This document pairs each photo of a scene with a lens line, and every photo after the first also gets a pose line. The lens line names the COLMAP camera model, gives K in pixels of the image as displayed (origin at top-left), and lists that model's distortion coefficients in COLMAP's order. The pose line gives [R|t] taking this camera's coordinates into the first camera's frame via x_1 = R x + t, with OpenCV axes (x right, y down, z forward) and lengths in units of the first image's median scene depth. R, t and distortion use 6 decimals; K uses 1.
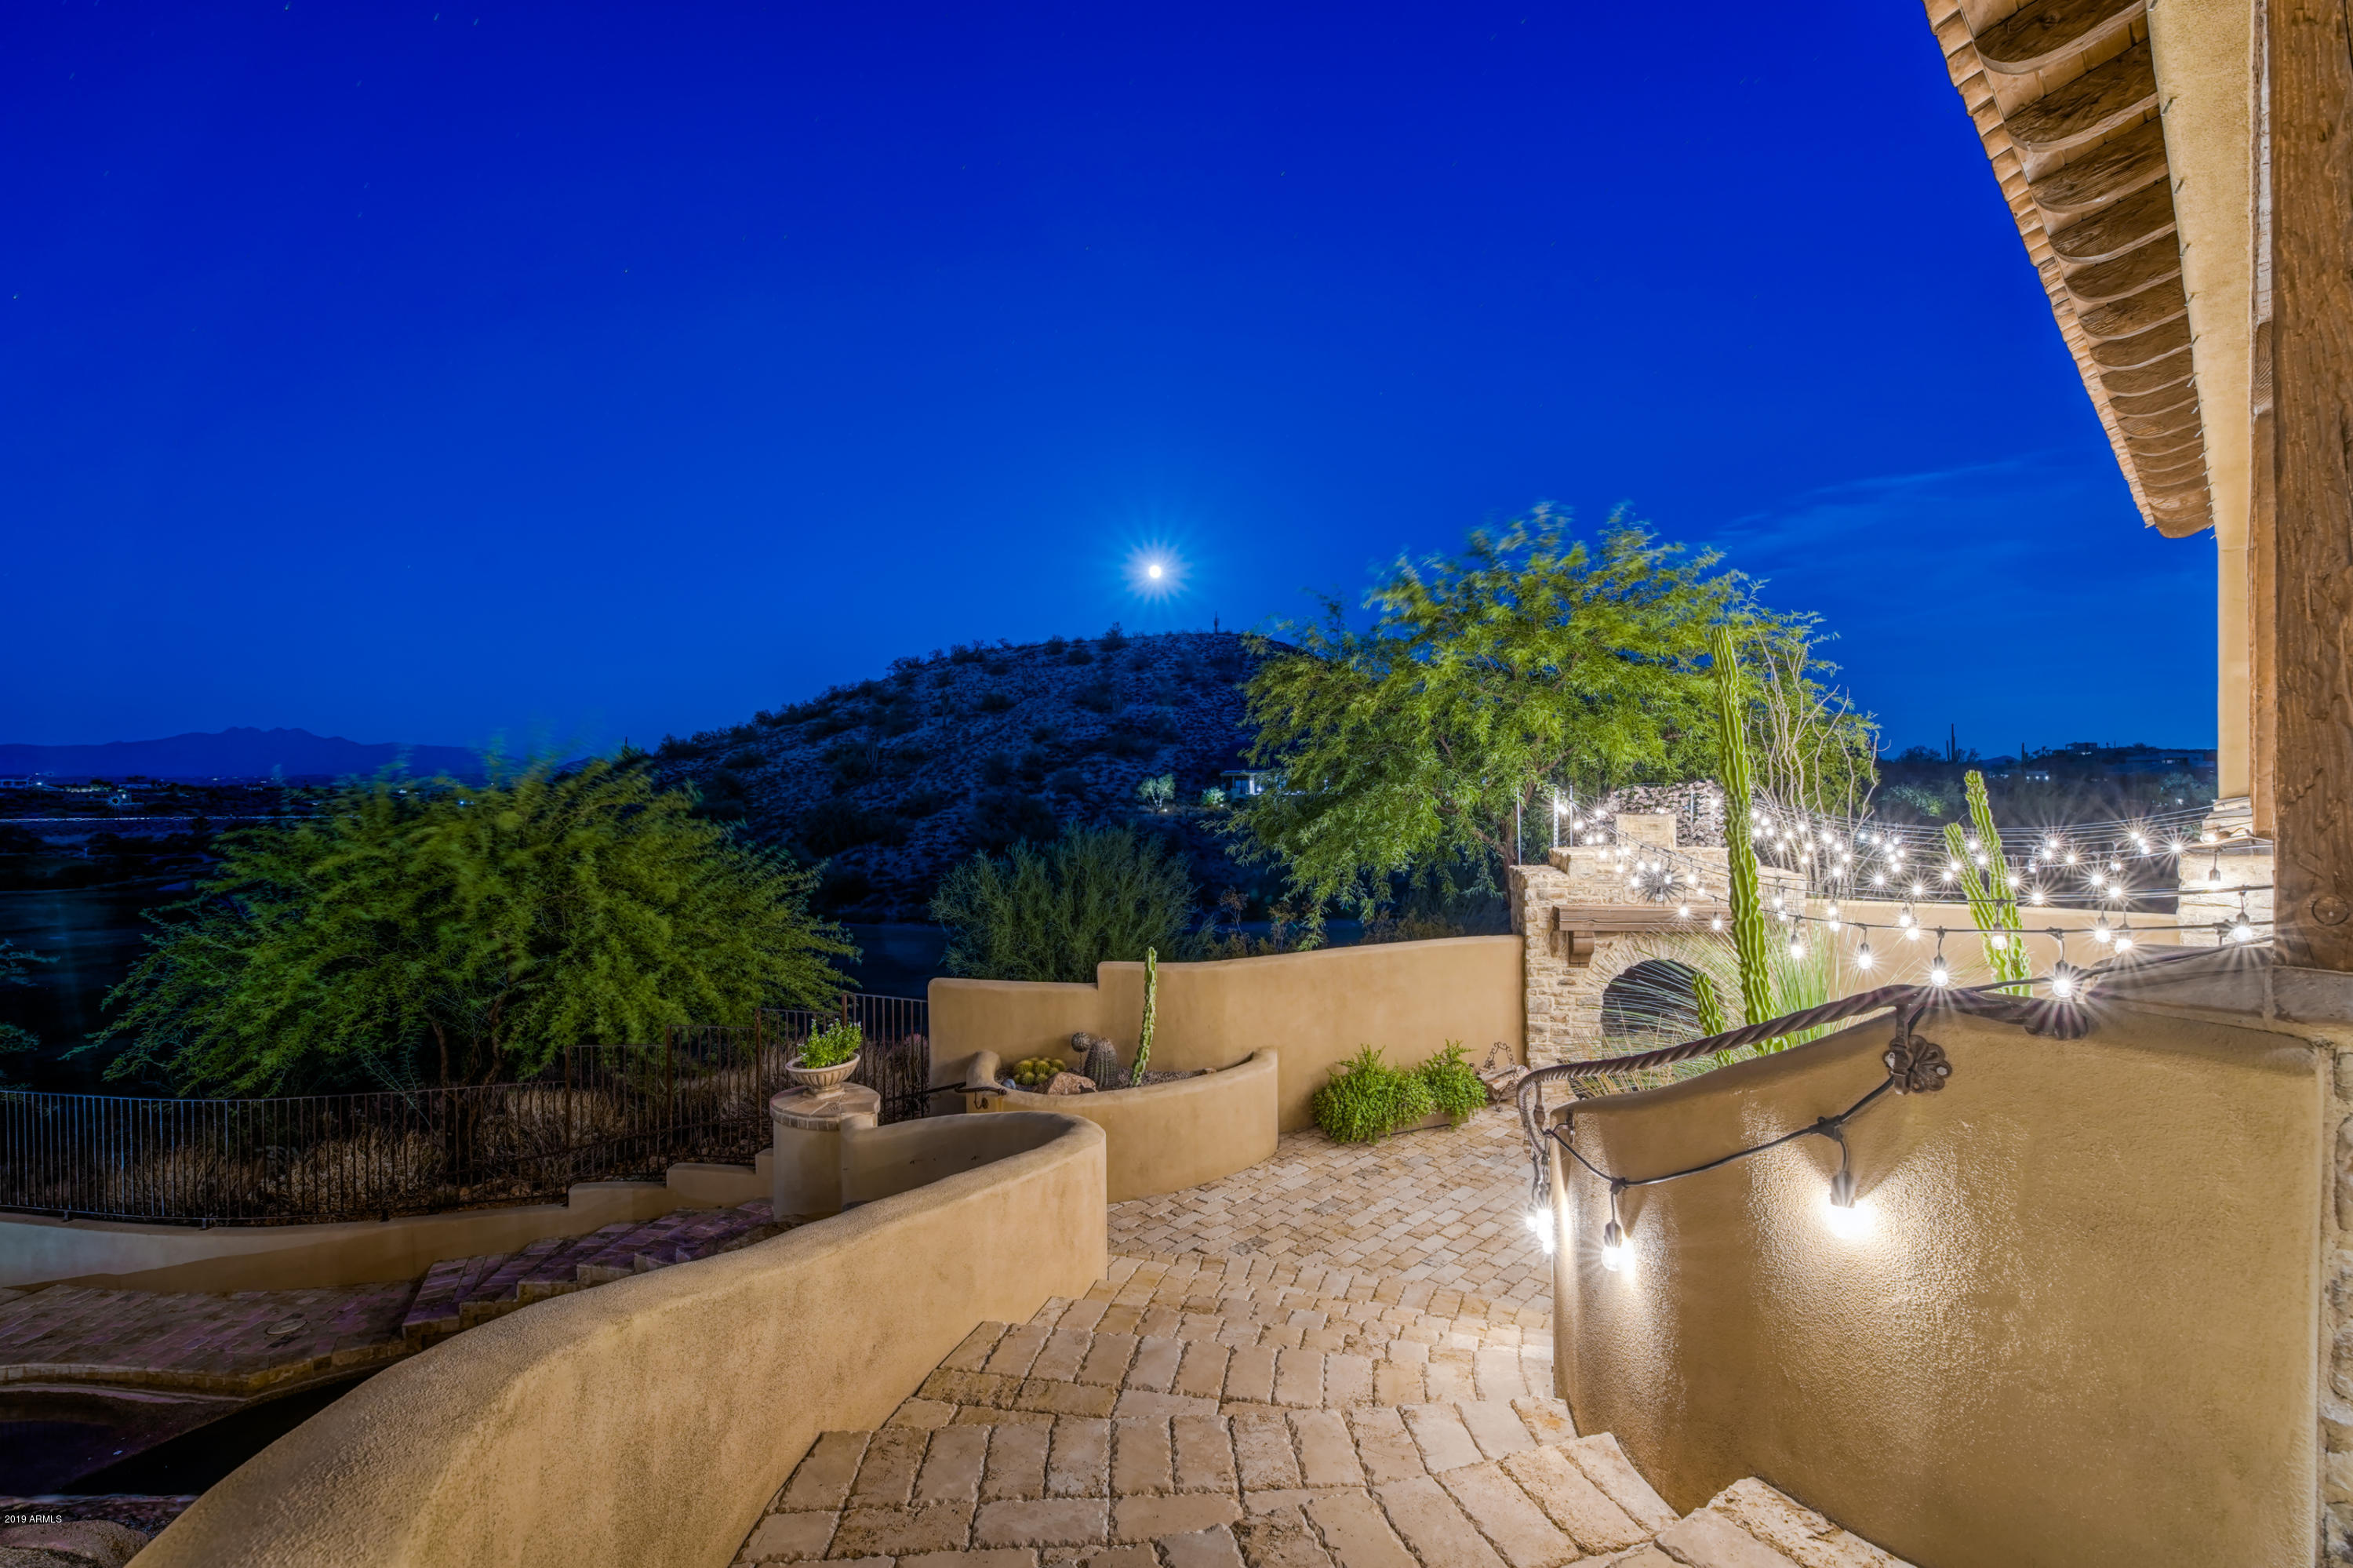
lens RADIAL K [[1016.8, 0, 1165.8], [0, 1016.8, 788.5], [0, 0, 1]] dist [0.005102, -0.002675]
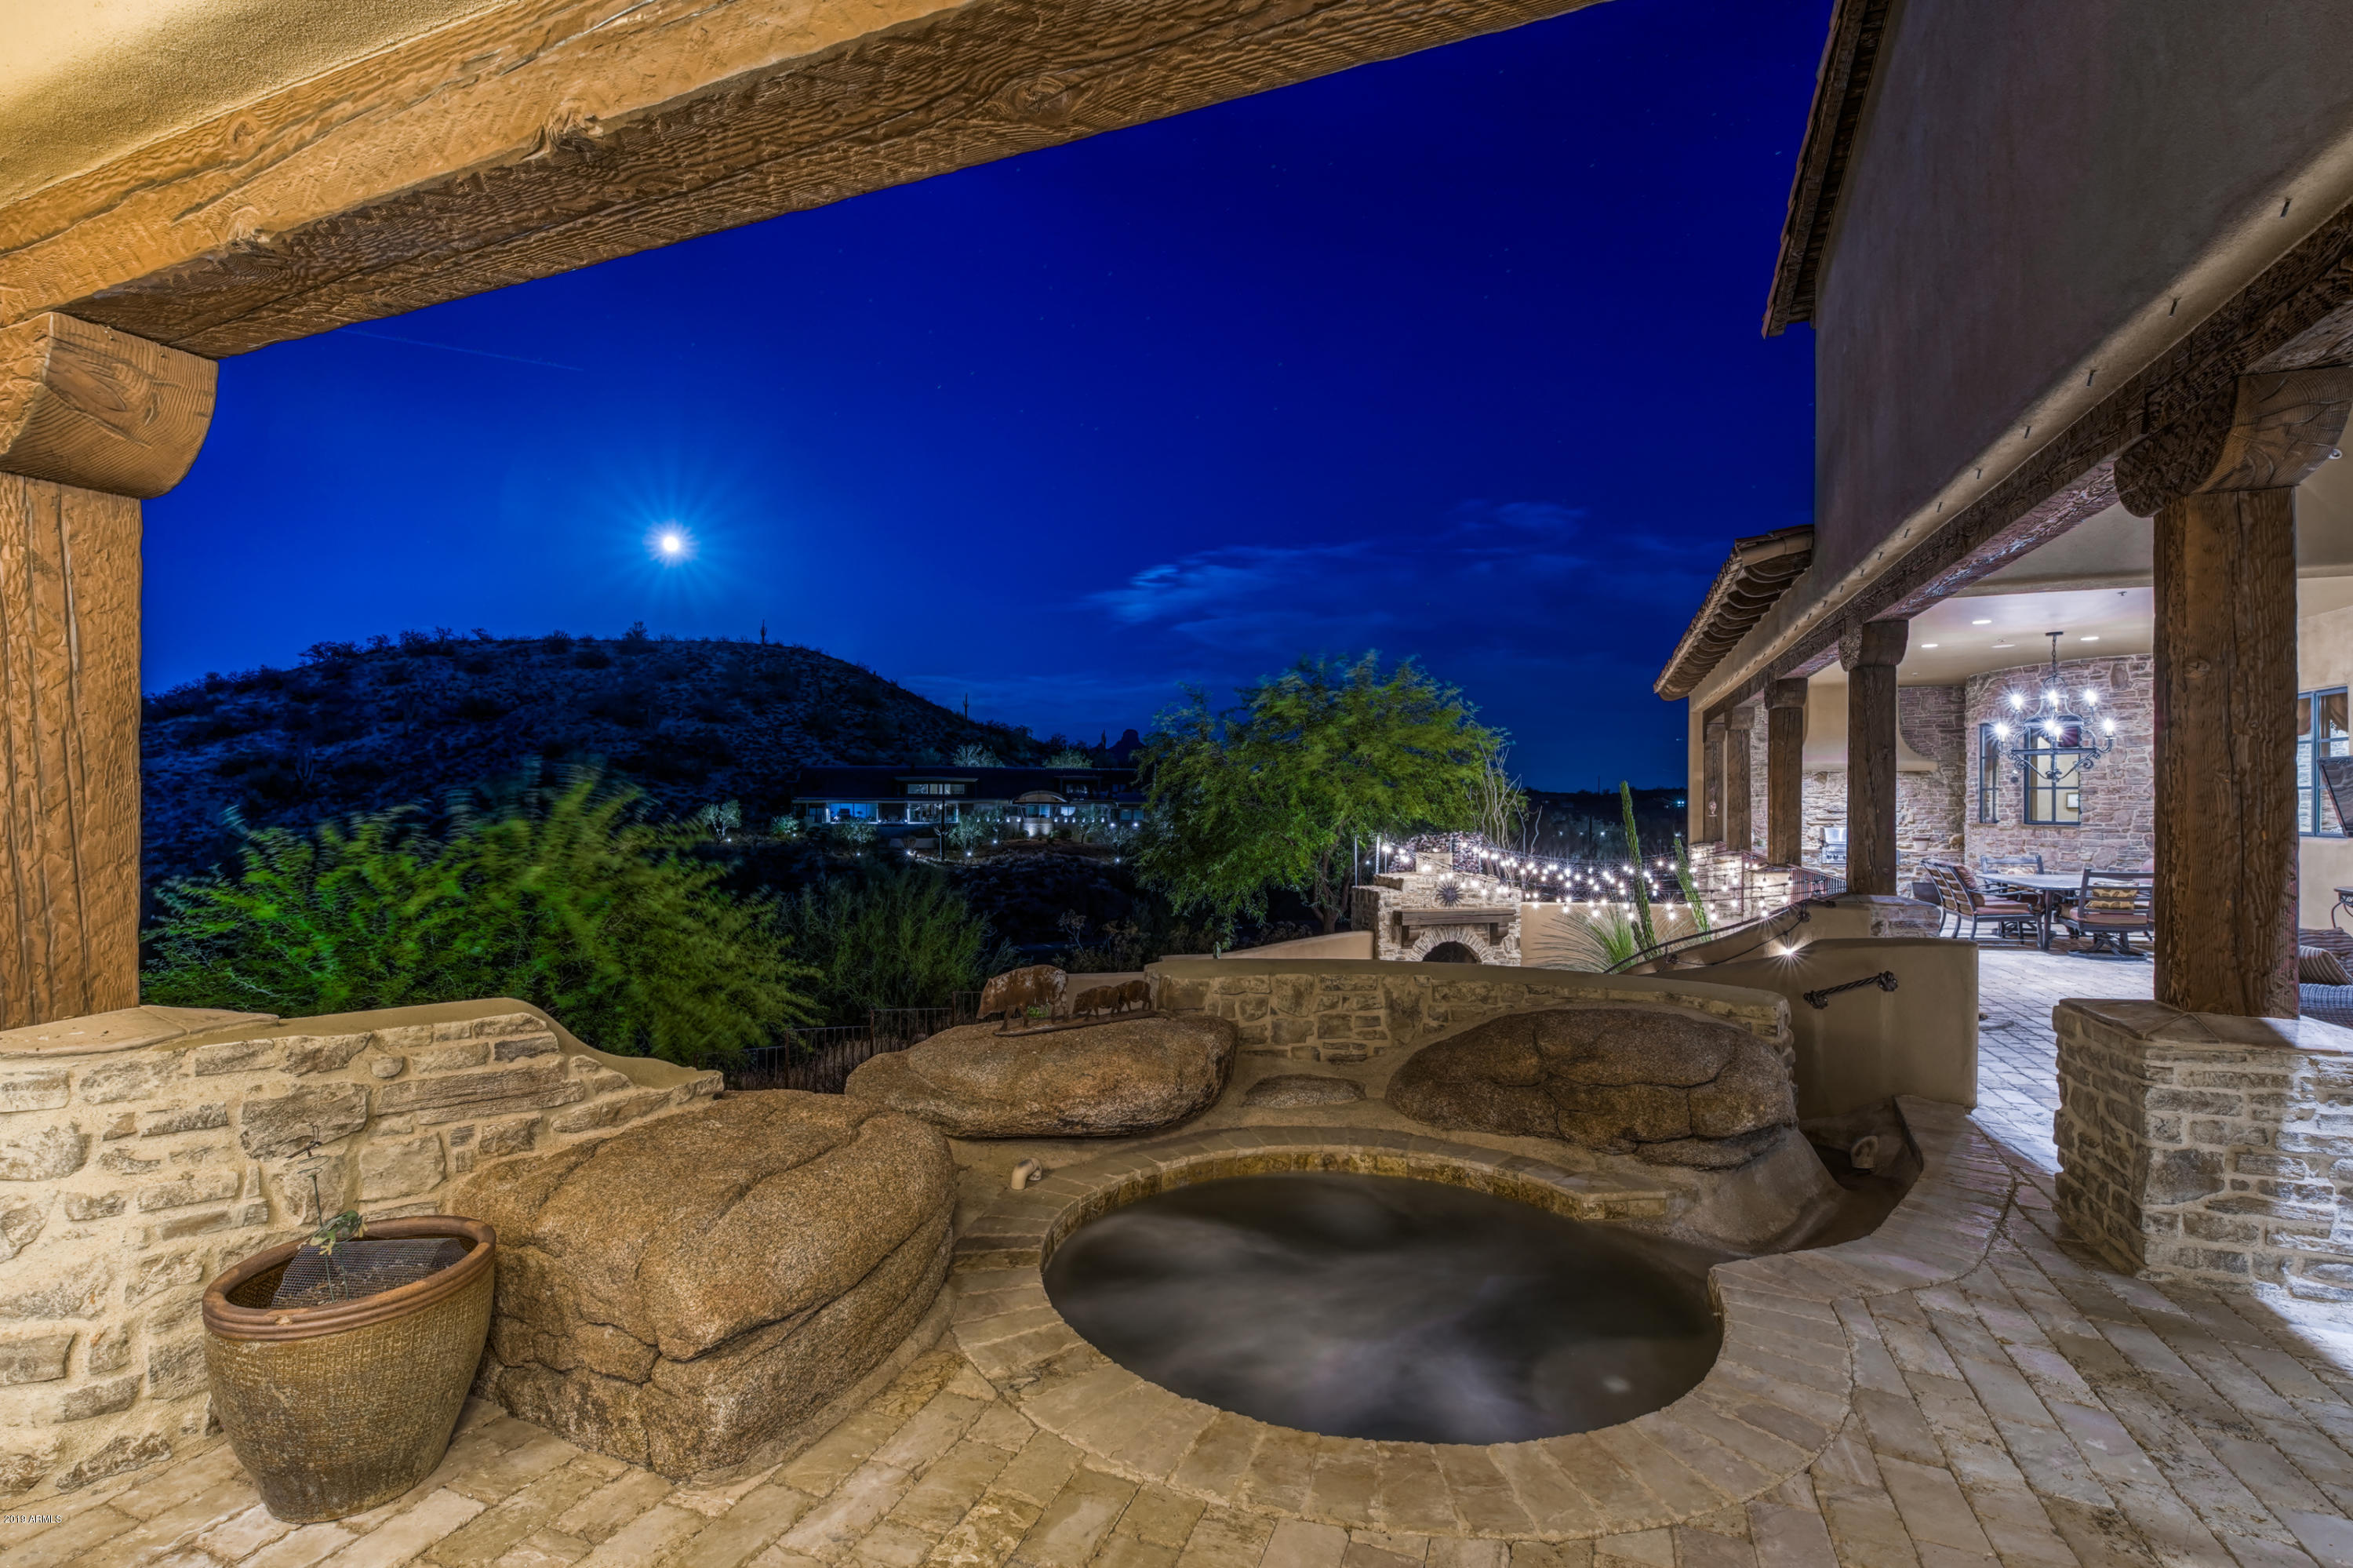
lens RADIAL K [[1016.8, 0, 1221.6], [0, 1016.8, 804.6], [0, 0, 1]] dist [0.005102, -0.002675]
pose [[0.896344, 0.016972, 0.443034, -0.509644], [-0.010890, 0.999808, -0.016269, -0.019036], [-0.443225, 0.009758, 0.896357, -0.274350]]
